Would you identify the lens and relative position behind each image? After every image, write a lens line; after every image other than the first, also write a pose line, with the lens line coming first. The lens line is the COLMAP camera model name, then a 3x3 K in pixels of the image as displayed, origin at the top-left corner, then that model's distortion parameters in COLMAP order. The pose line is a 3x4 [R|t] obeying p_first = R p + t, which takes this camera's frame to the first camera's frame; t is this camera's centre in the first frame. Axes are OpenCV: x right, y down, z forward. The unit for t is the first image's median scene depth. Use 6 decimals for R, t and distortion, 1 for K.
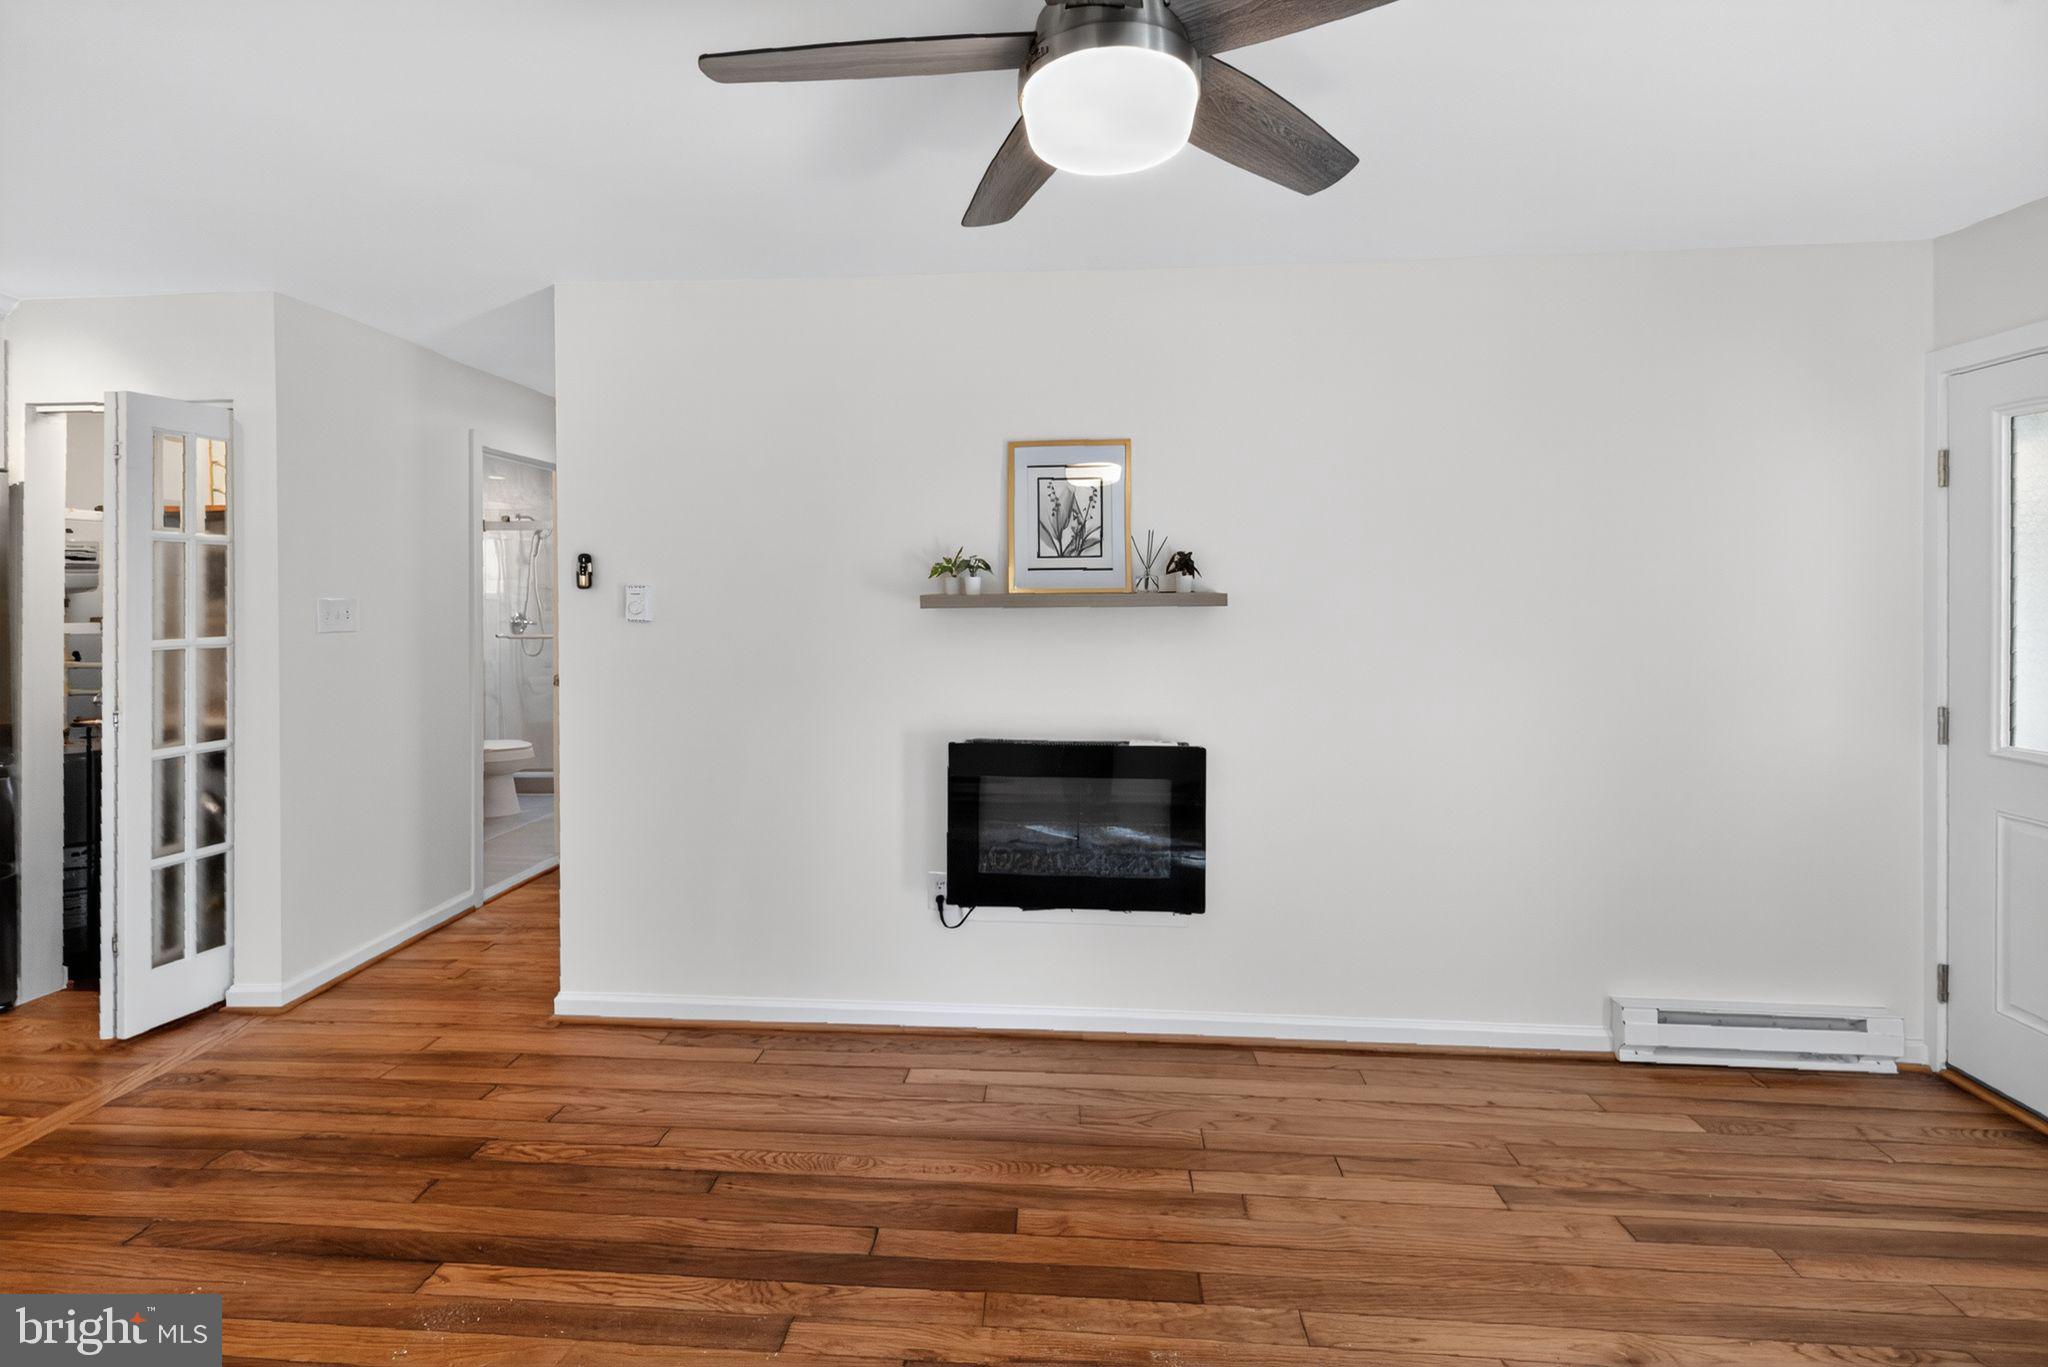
lens RADIAL K [[911.2, 0, 1004.5], [0, 911.2, 598.2], [0, 0, 1]] dist [0.012418, -0.000800]
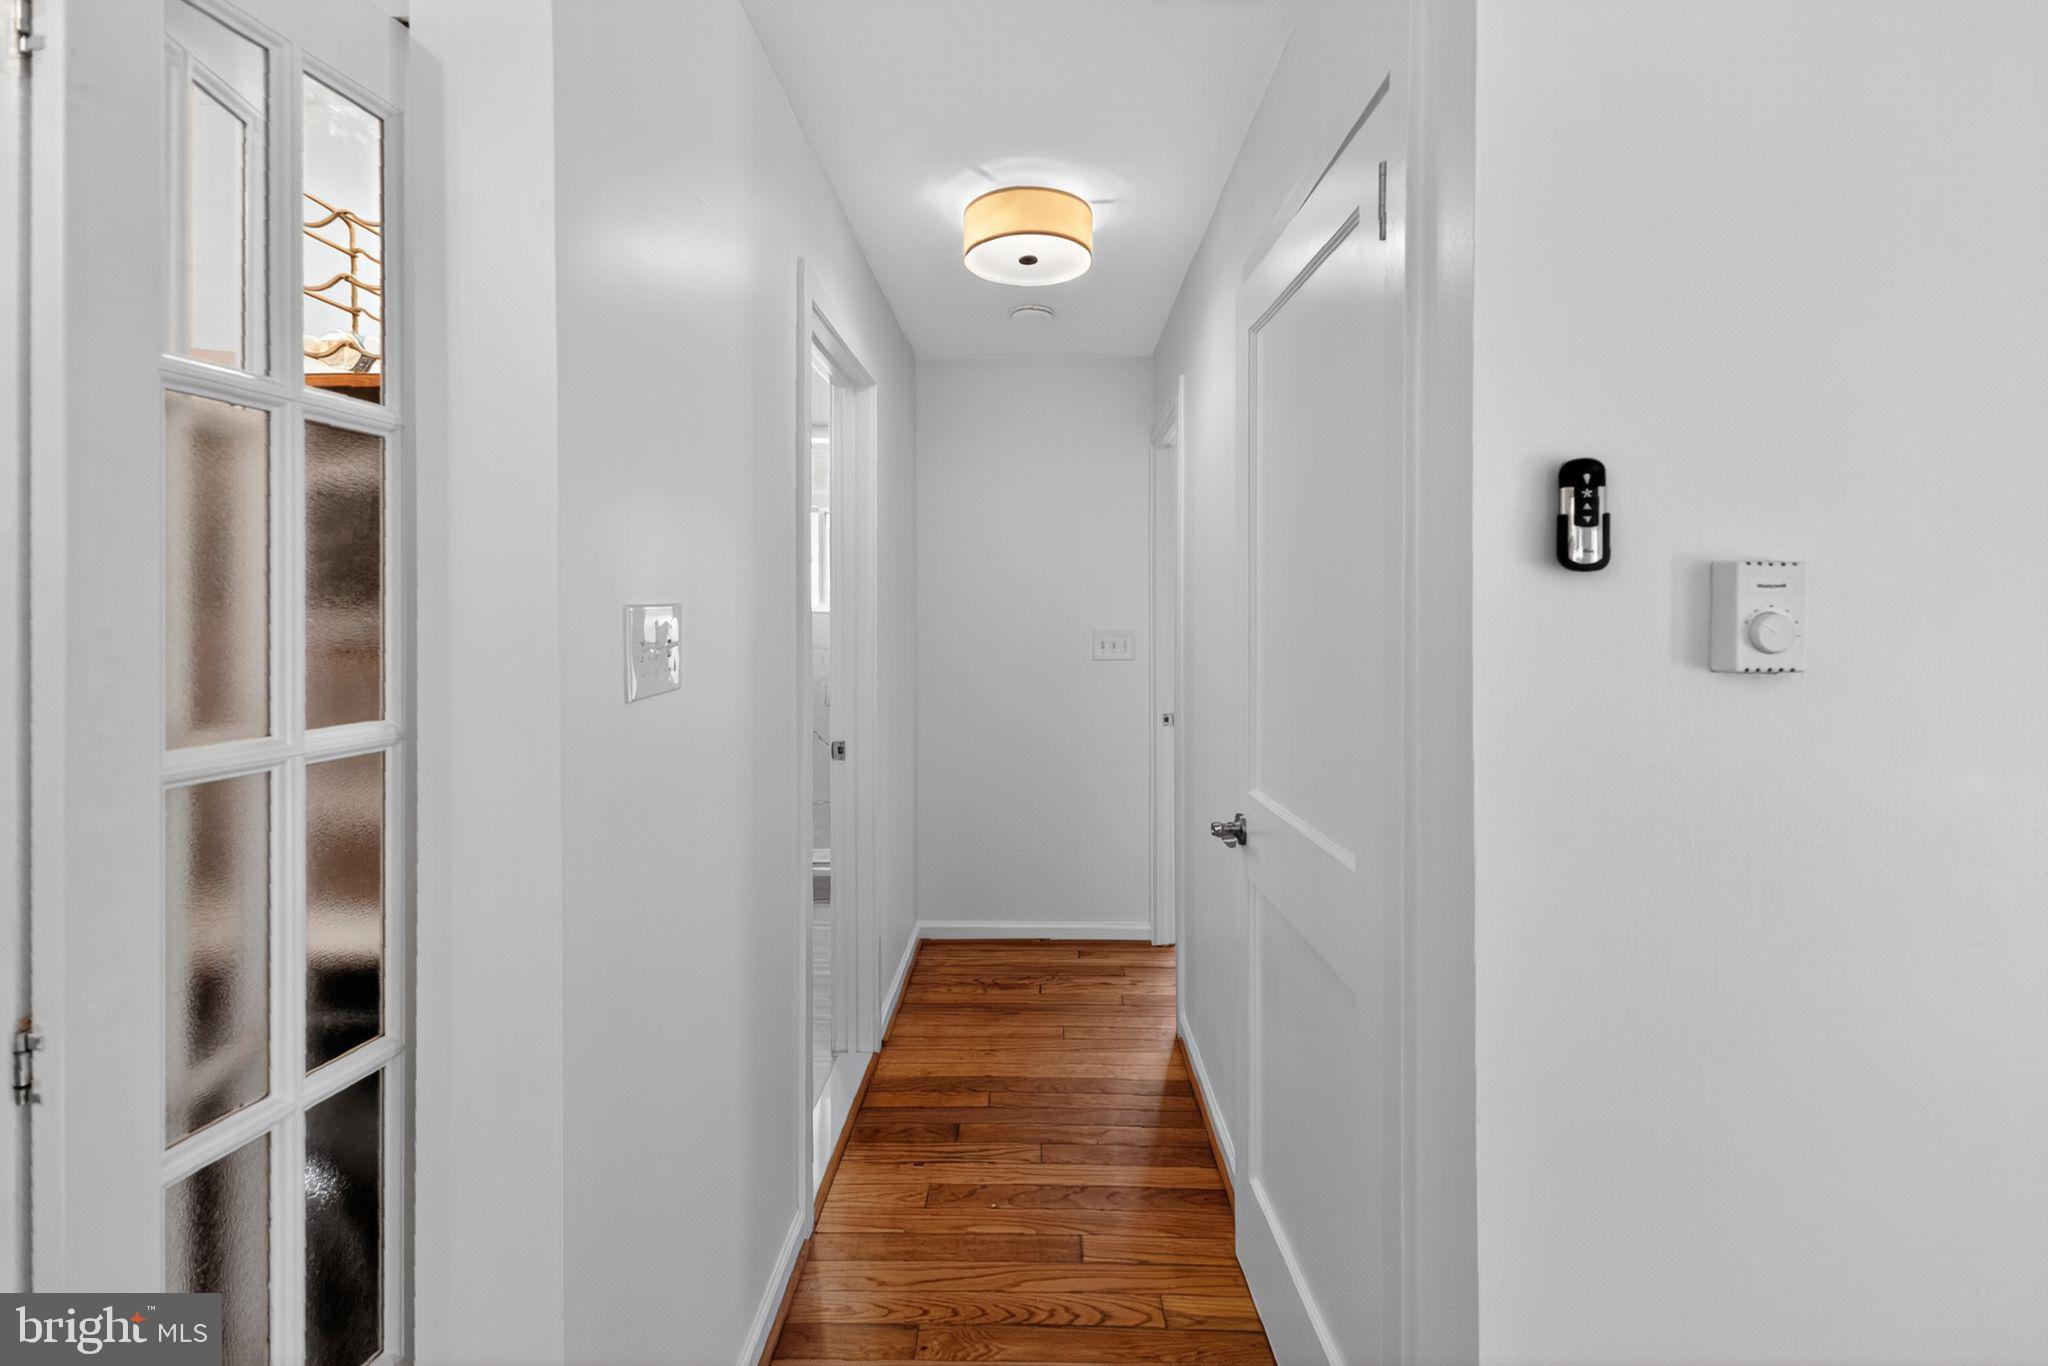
lens RADIAL K [[919.6, 0, 1022.1], [0, 919.6, 617.3], [0, 0, 1]] dist [0.016972, -0.004253]
pose [[0.997595, -0.000517, 0.069303, -0.738591], [0.000429, 0.999999, 0.001297, 0.006585], [-0.069304, -0.001264, 0.997595, 0.755355]]
